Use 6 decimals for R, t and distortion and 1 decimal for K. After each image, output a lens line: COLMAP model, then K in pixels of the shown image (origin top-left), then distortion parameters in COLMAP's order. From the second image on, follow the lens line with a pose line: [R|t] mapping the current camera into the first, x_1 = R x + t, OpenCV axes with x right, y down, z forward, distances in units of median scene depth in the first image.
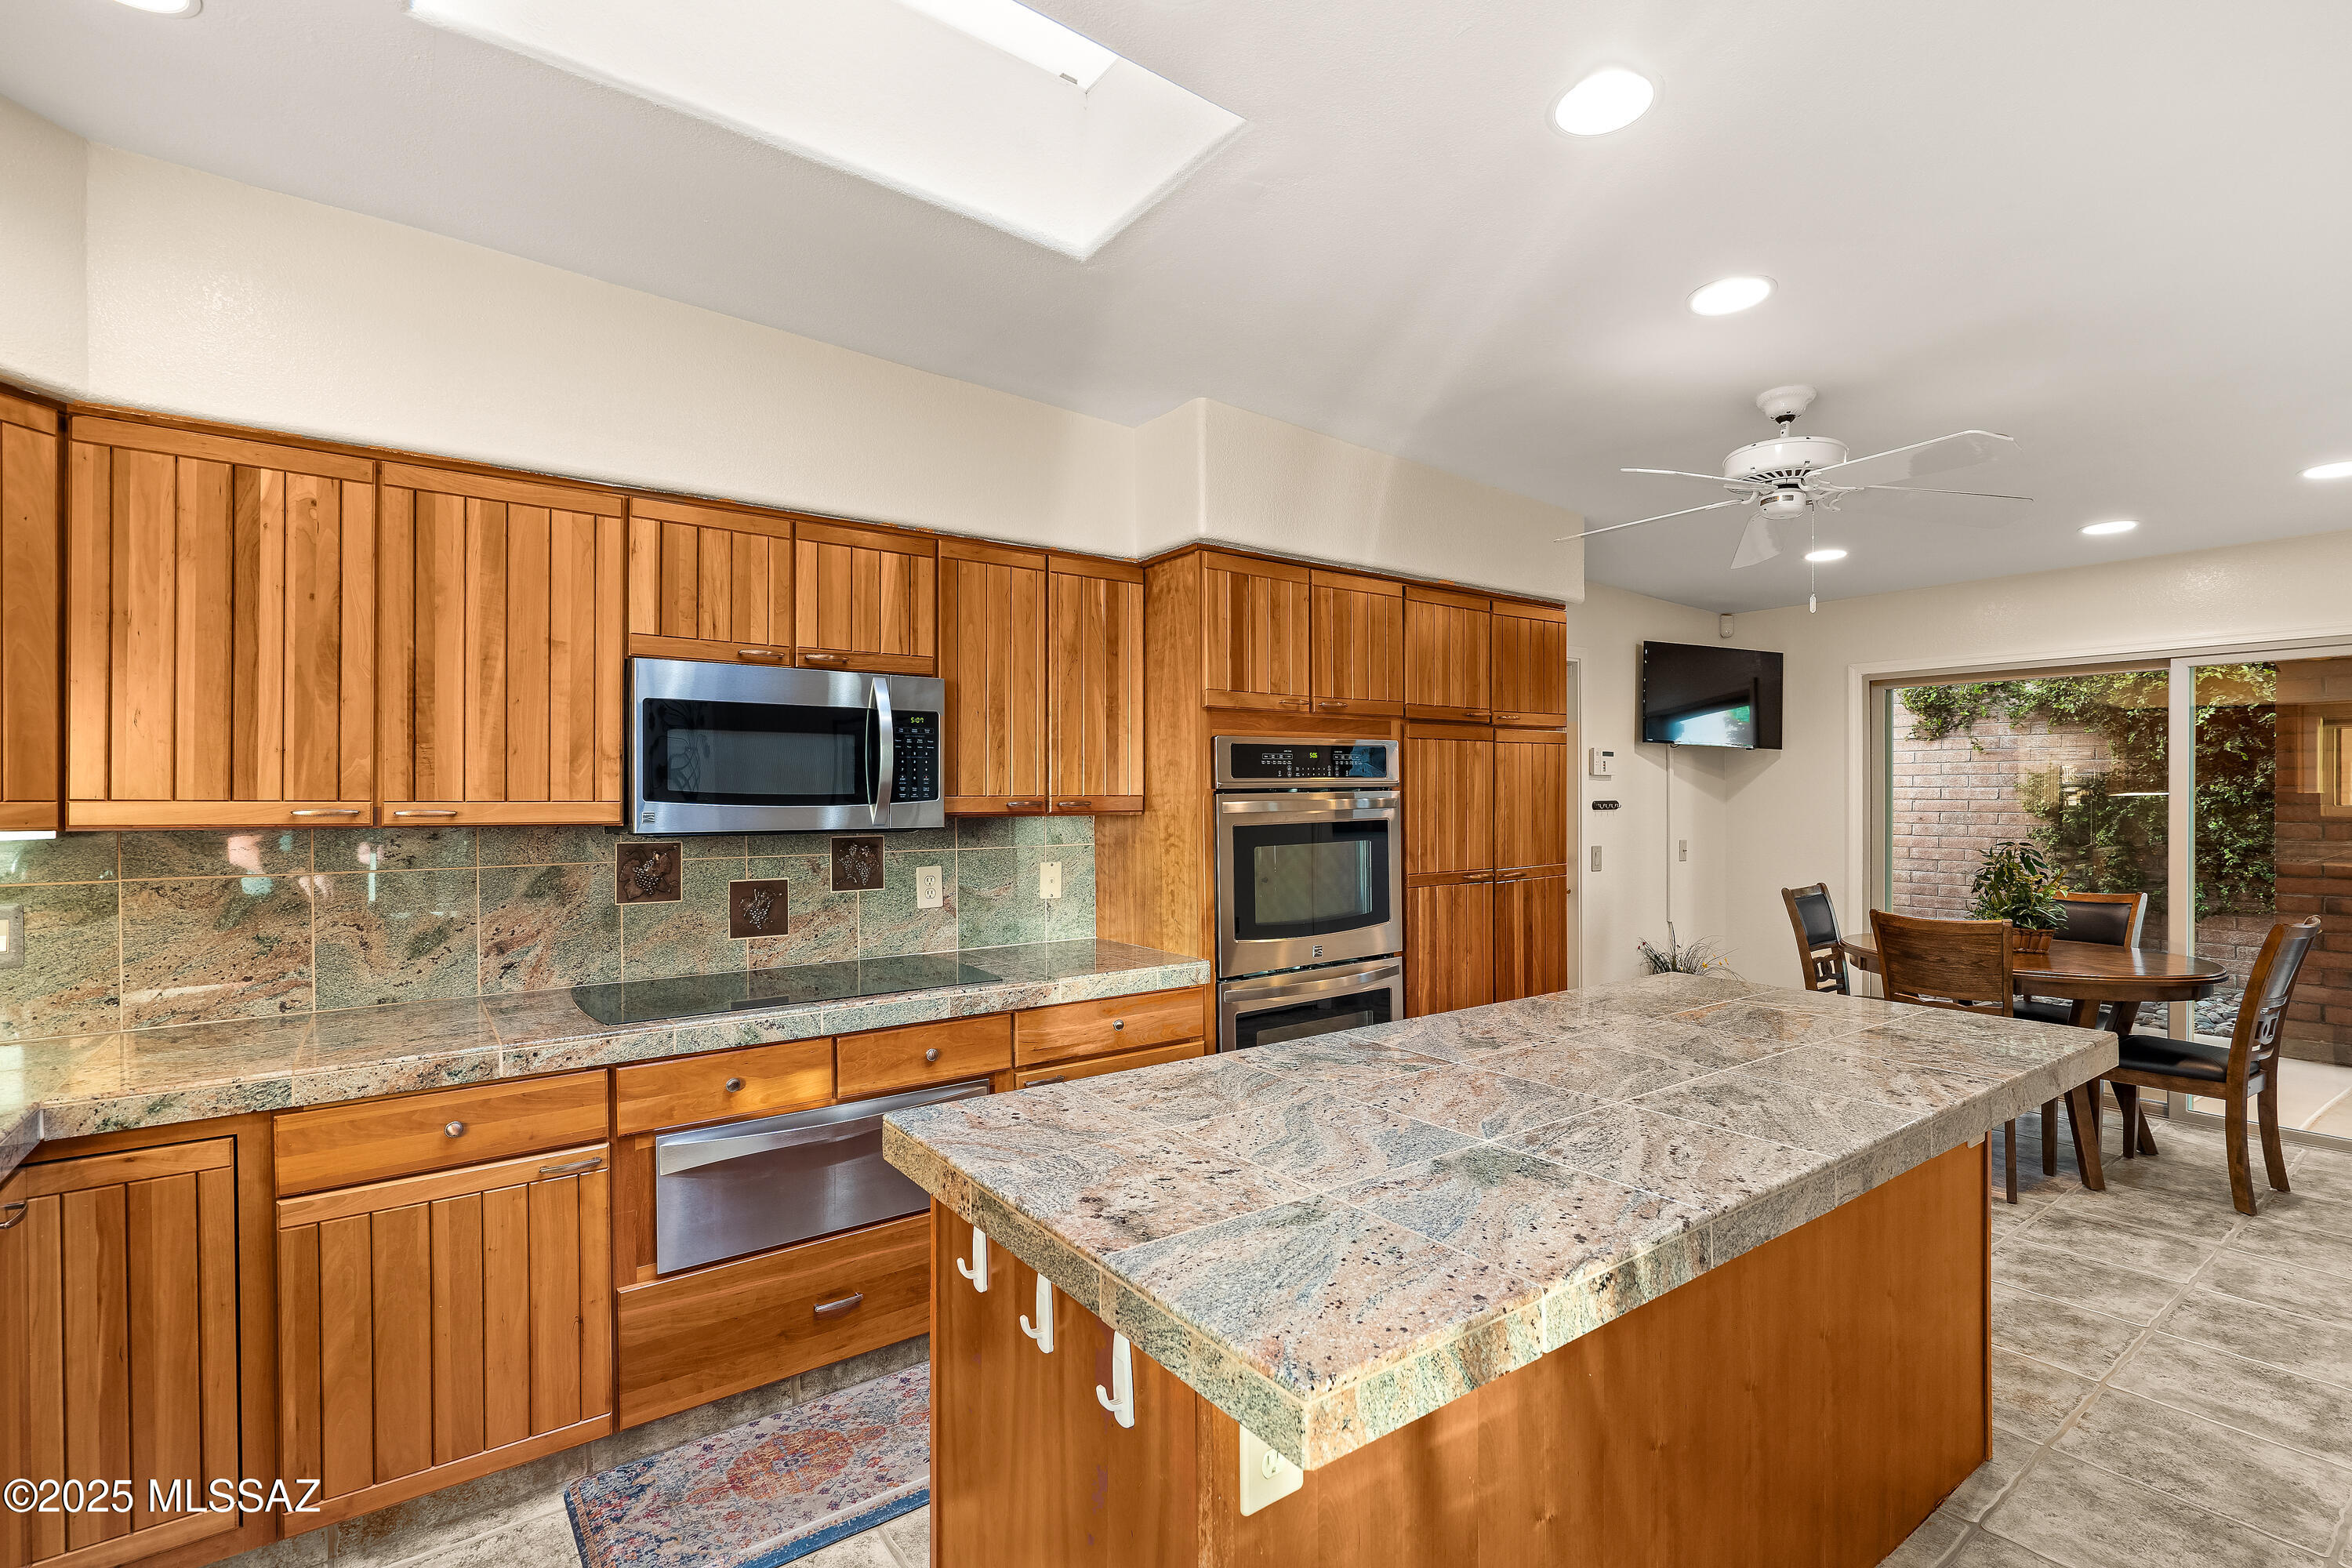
lens RADIAL K [[1070.6, 0, 1183.7], [0, 1070.6, 788.0], [0, 0, 1]] dist [0.000227, 0.000156]
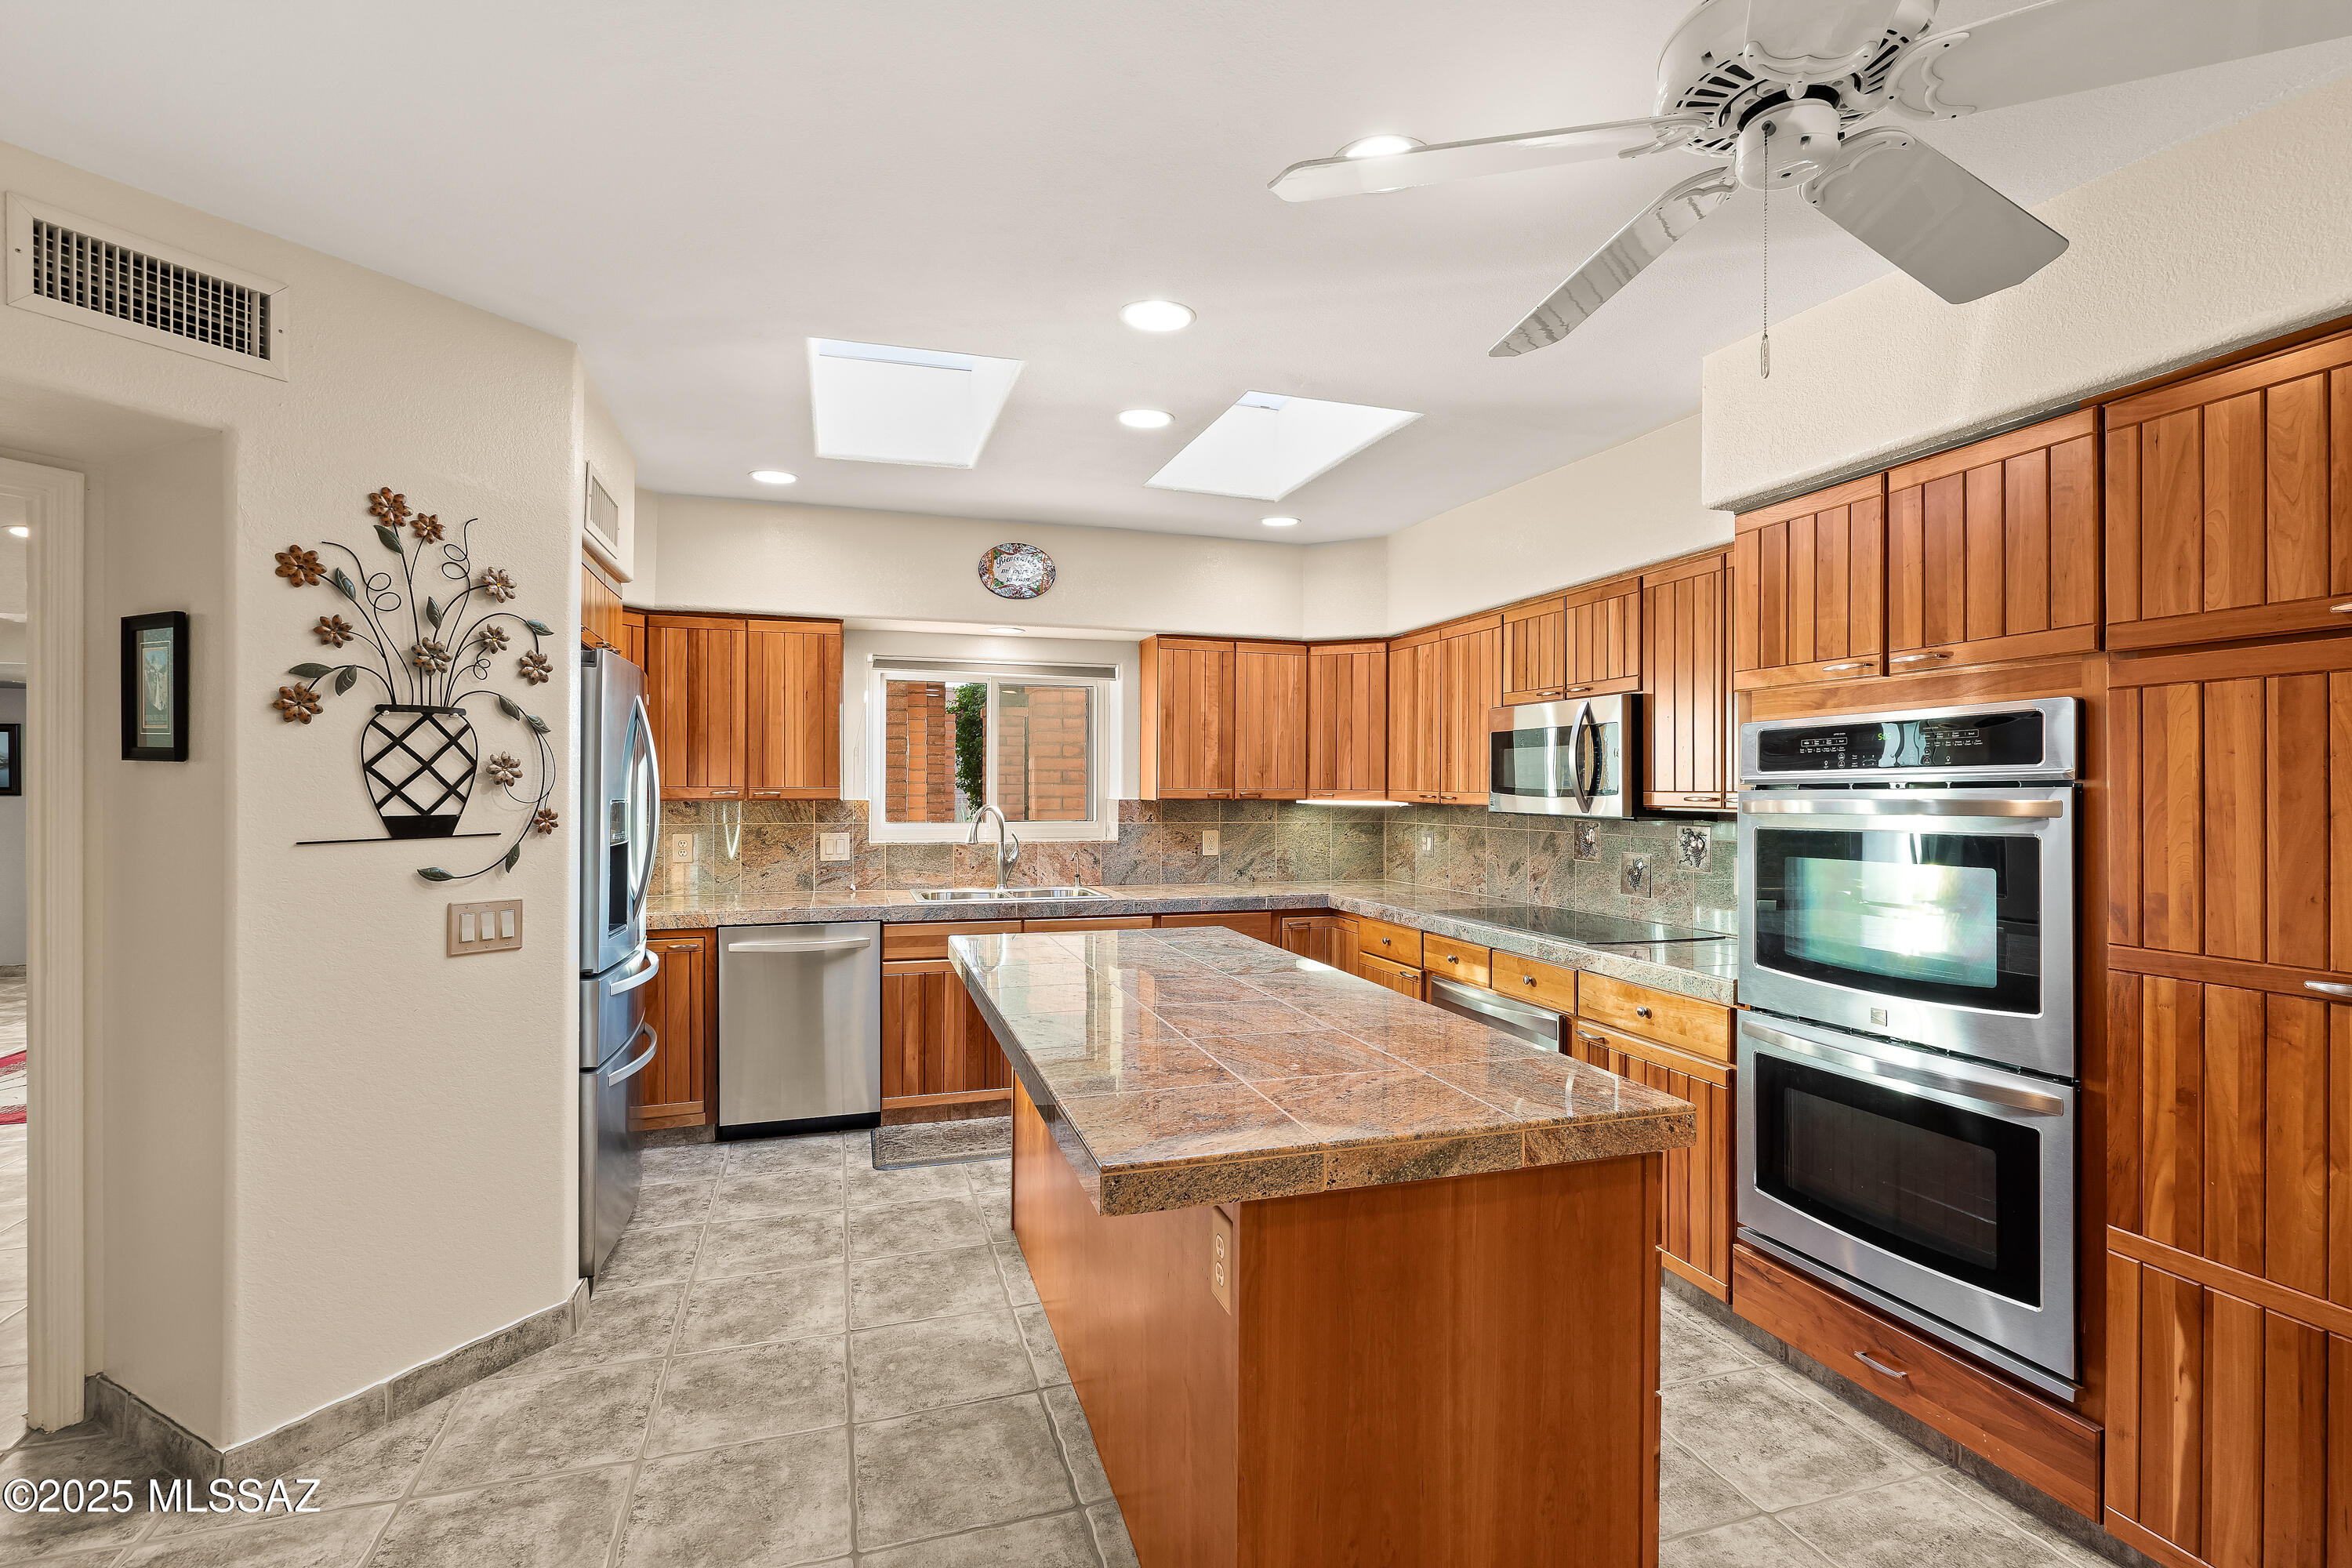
lens RADIAL K [[1070.6, 0, 1189.4], [0, 1070.6, 786.2], [0, 0, 1]] dist [0.000227, 0.000156]
pose [[-0.306017, 0.000379, -0.952026, 1.177929], [0.001089, 0.999999, 0.000048, 0.001058], [0.952025, -0.001022, -0.306018, 0.990543]]
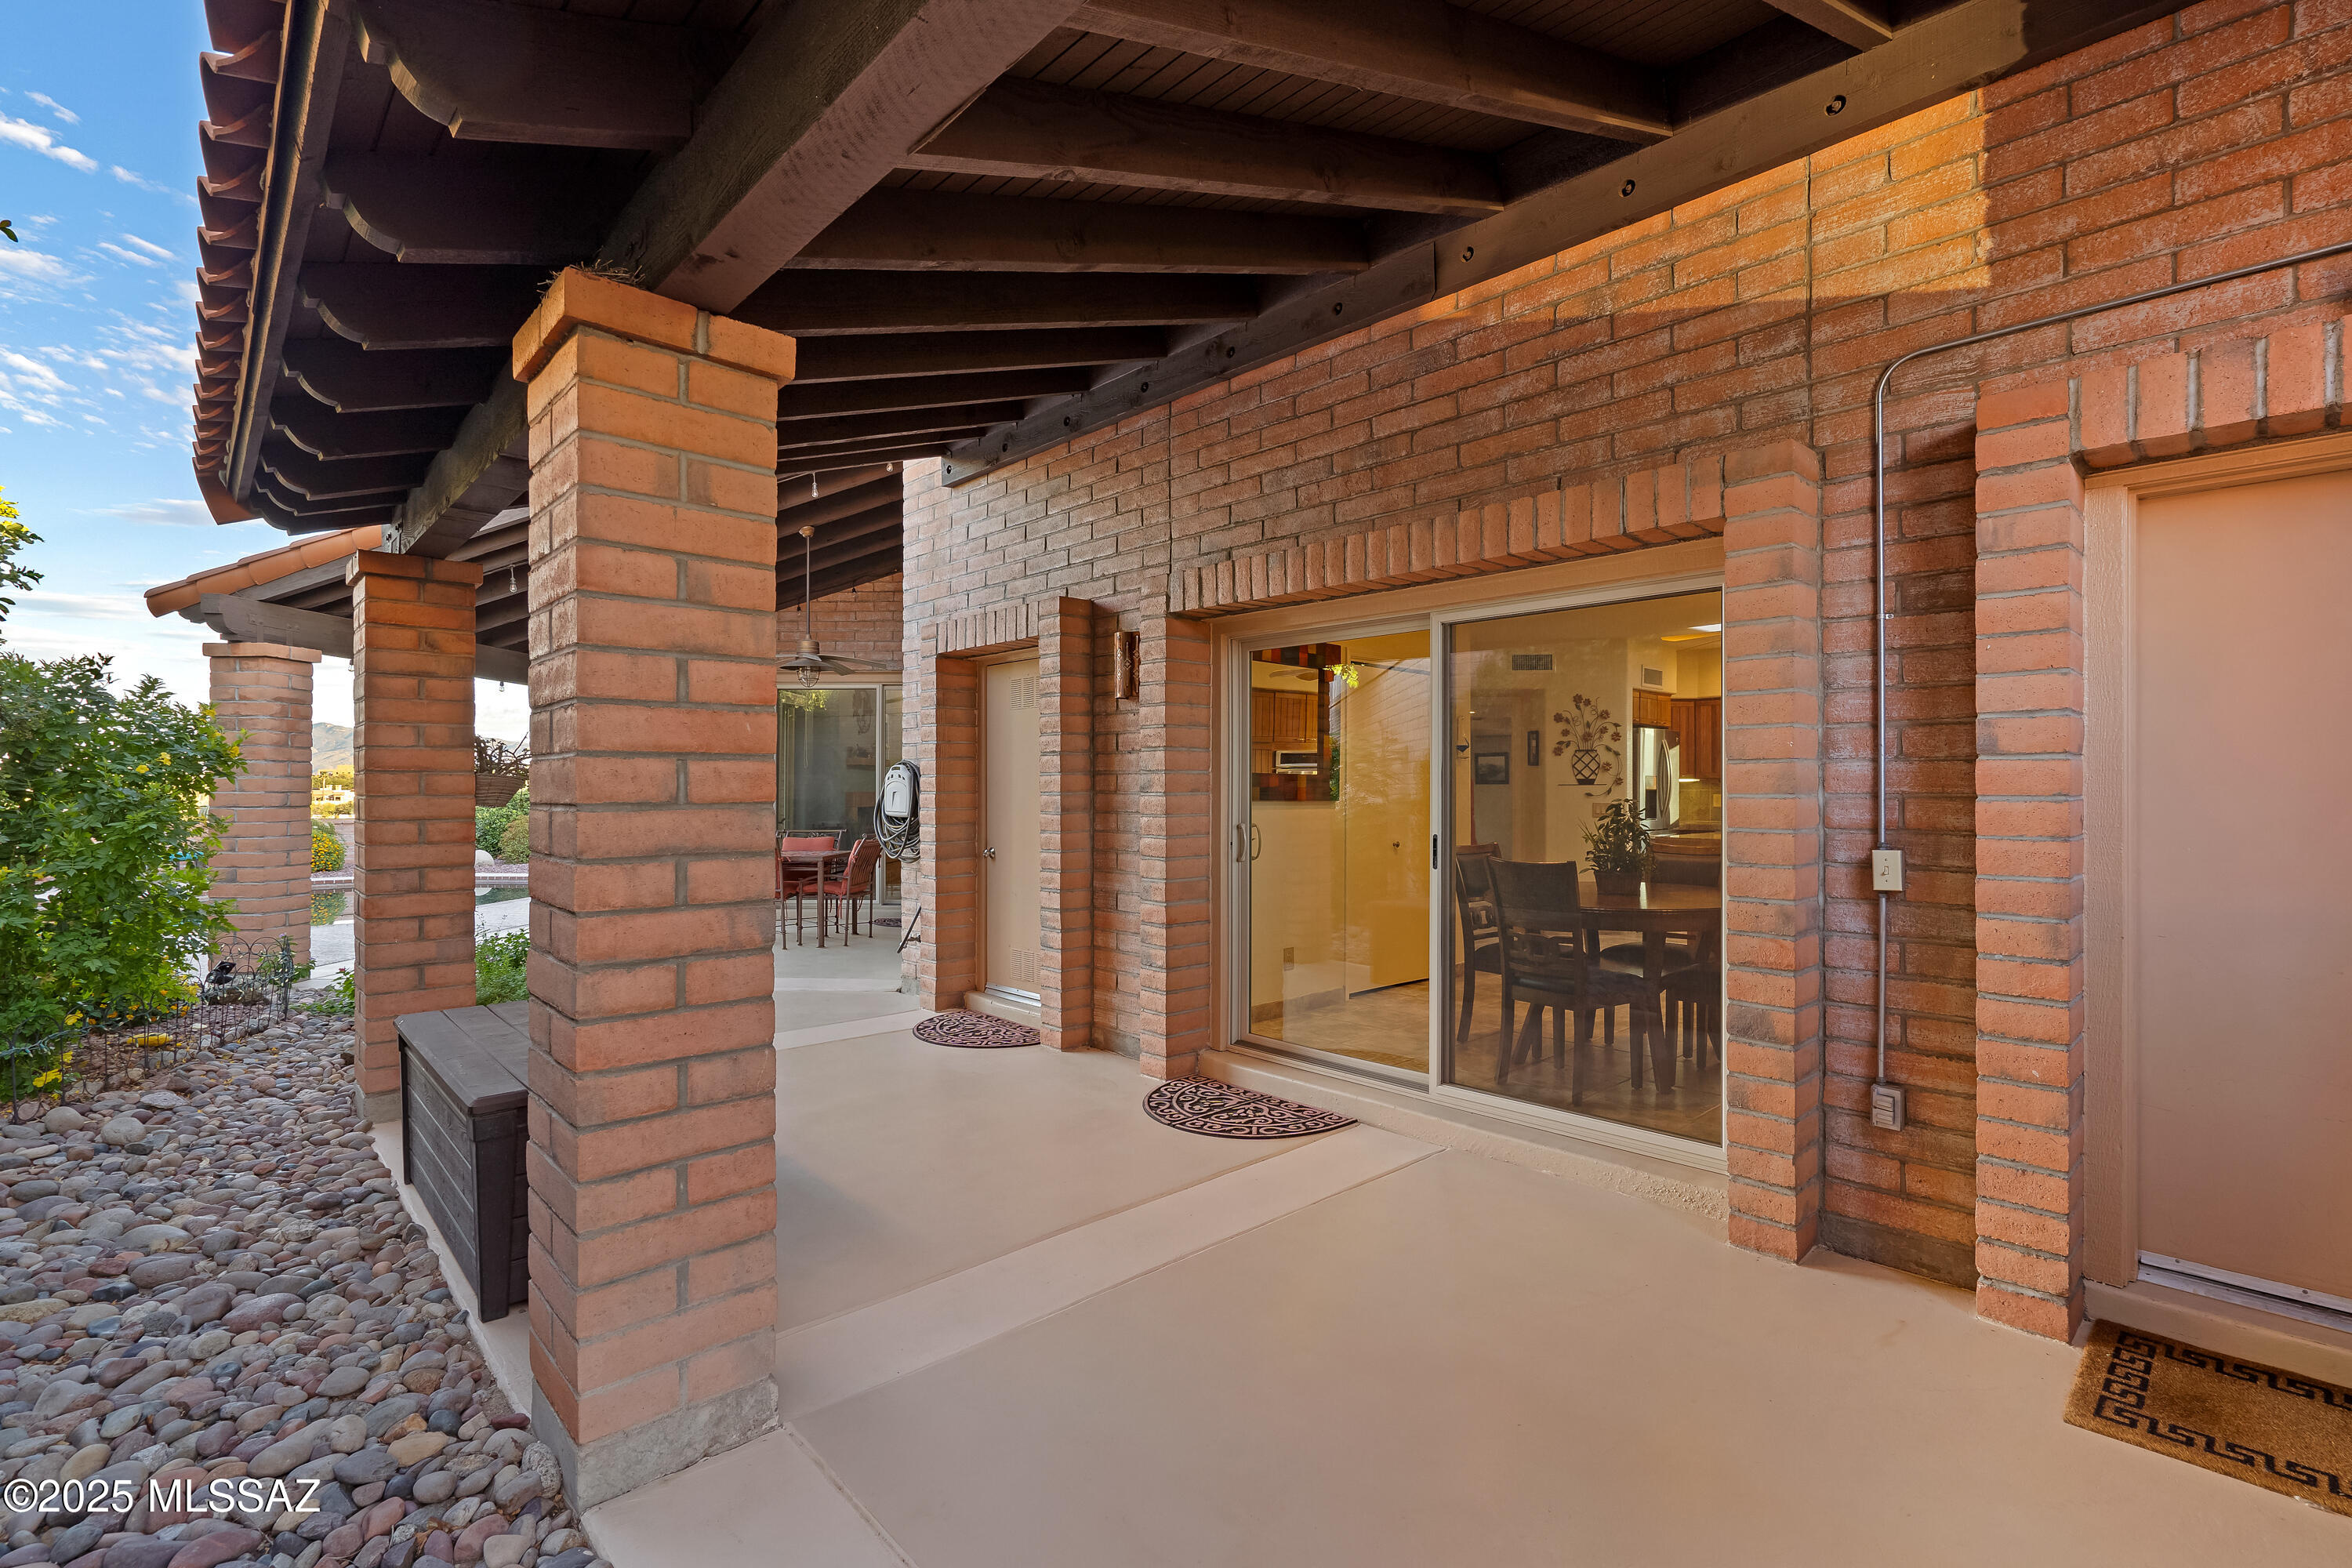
lens RADIAL K [[1070.6, 0, 1182.3], [0, 1070.6, 789.6], [0, 0, 1]] dist [0.000227, 0.000156]
pose [[-0.990575, 0.002696, -0.136946, 2.631411], [0.002739, 0.999996, -0.000125, 0.076101], [0.136945, -0.000499, -0.990579, 4.101202]]
